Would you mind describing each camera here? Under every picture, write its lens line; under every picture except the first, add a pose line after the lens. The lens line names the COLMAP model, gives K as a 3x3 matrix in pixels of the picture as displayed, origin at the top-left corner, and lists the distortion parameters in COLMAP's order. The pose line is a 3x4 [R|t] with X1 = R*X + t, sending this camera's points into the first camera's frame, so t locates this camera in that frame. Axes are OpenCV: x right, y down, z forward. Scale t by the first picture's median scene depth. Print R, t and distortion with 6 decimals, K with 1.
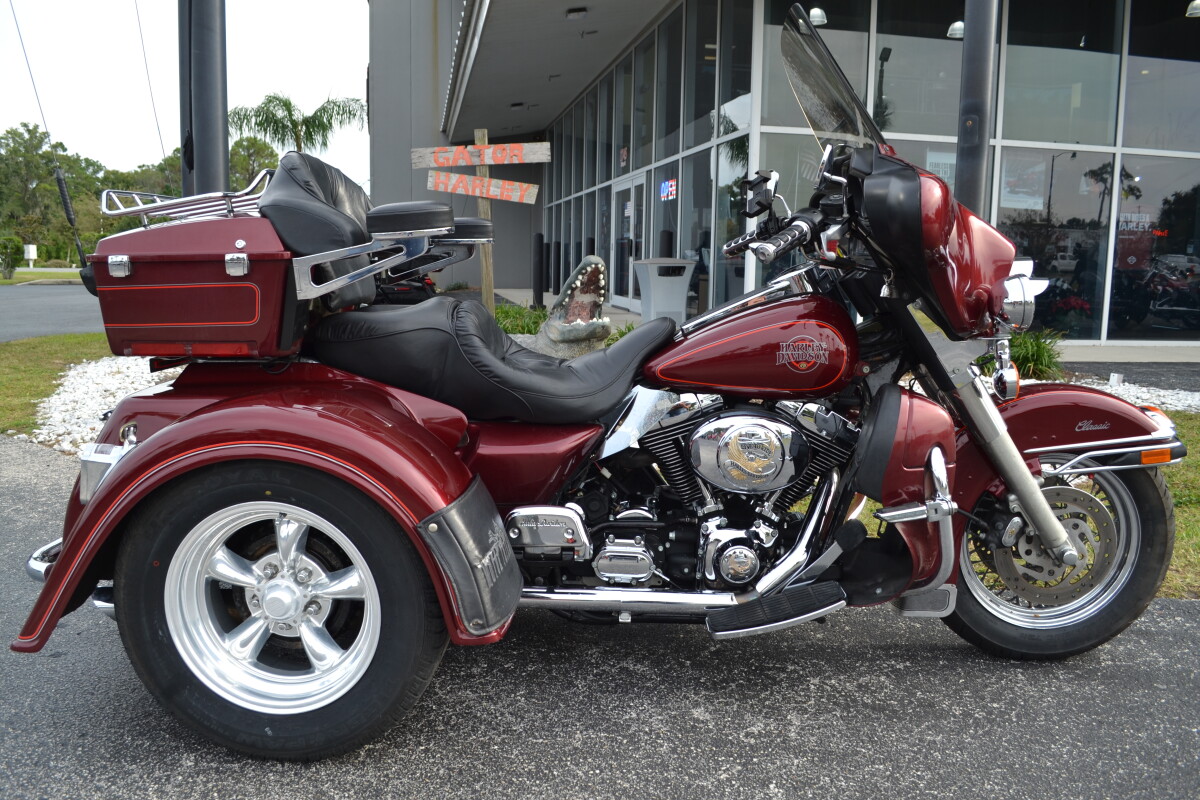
lens RADIAL K [[958.1, 0, 600.0], [0, 958.1, 400.0], [0, 0, 1]] dist [-0.081574, 0.003017]
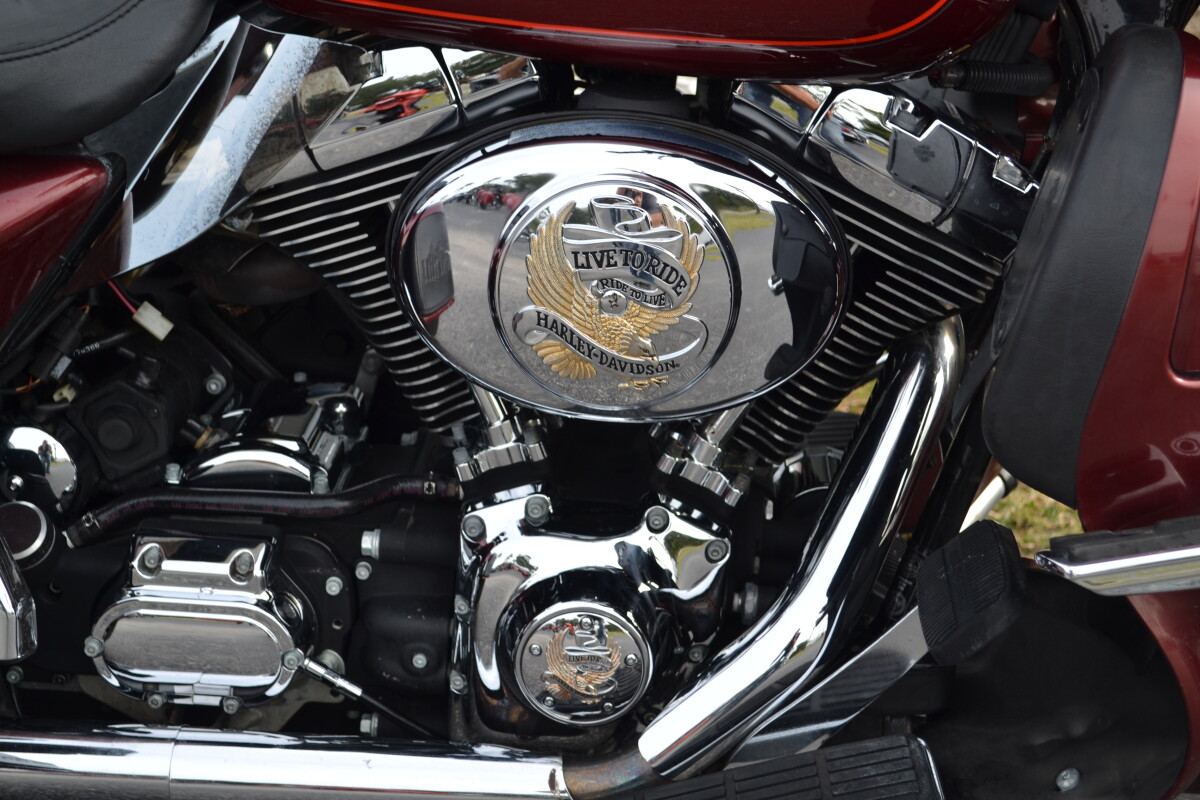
lens RADIAL K [[2007.5, 0, 600.0], [0, 2007.5, 400.0], [0, 0, 1]] dist [-0.000230, -0.051907]
pose [[0.999931, 0.010652, -0.004972, 0.147963], [-0.009465, 0.980384, 0.196870, -0.021371], [0.006972, -0.196810, 0.980417, 0.414187]]
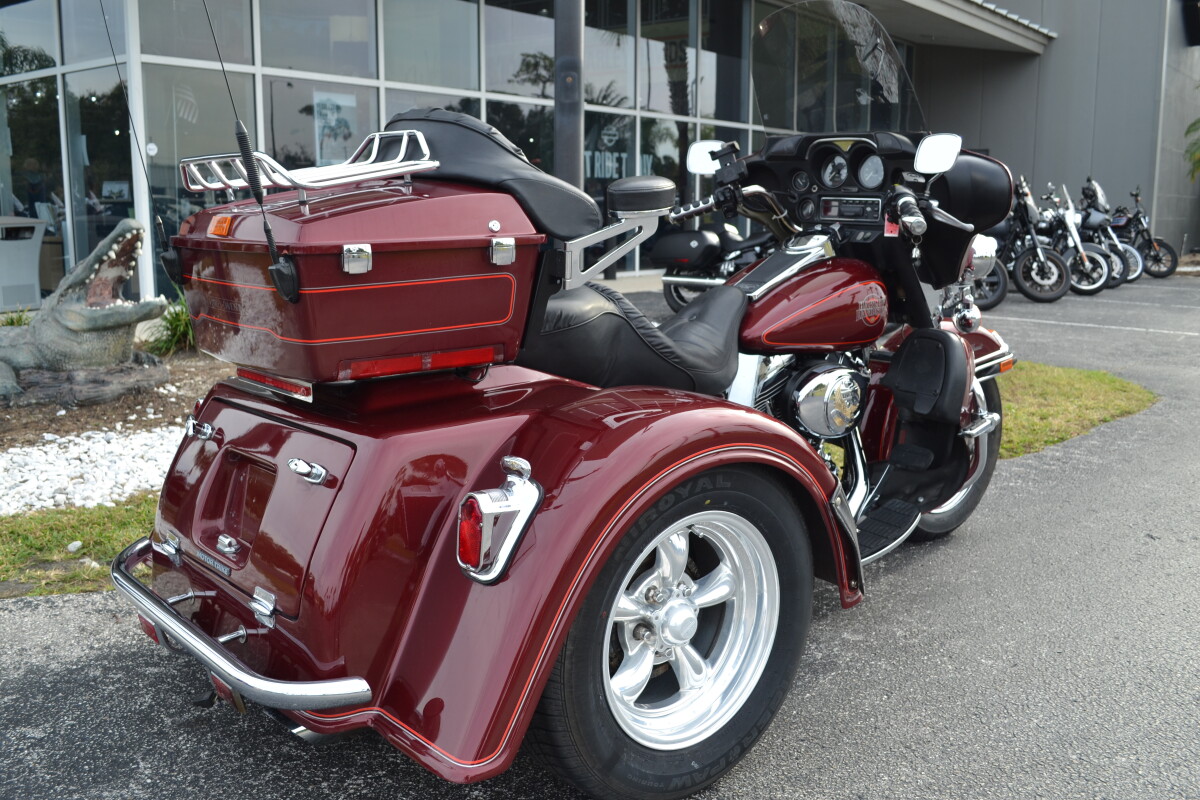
lens RADIAL K [[1079.6, 0, 600.0], [0, 1079.6, 400.0], [0, 0, 1]] dist [-0.078027, -0.001768]
pose [[0.744566, -0.129568, 0.654853, -0.869191], [0.107261, 0.991457, 0.074213, -0.069655], [-0.658875, 0.014984, 0.752103, 0.227439]]
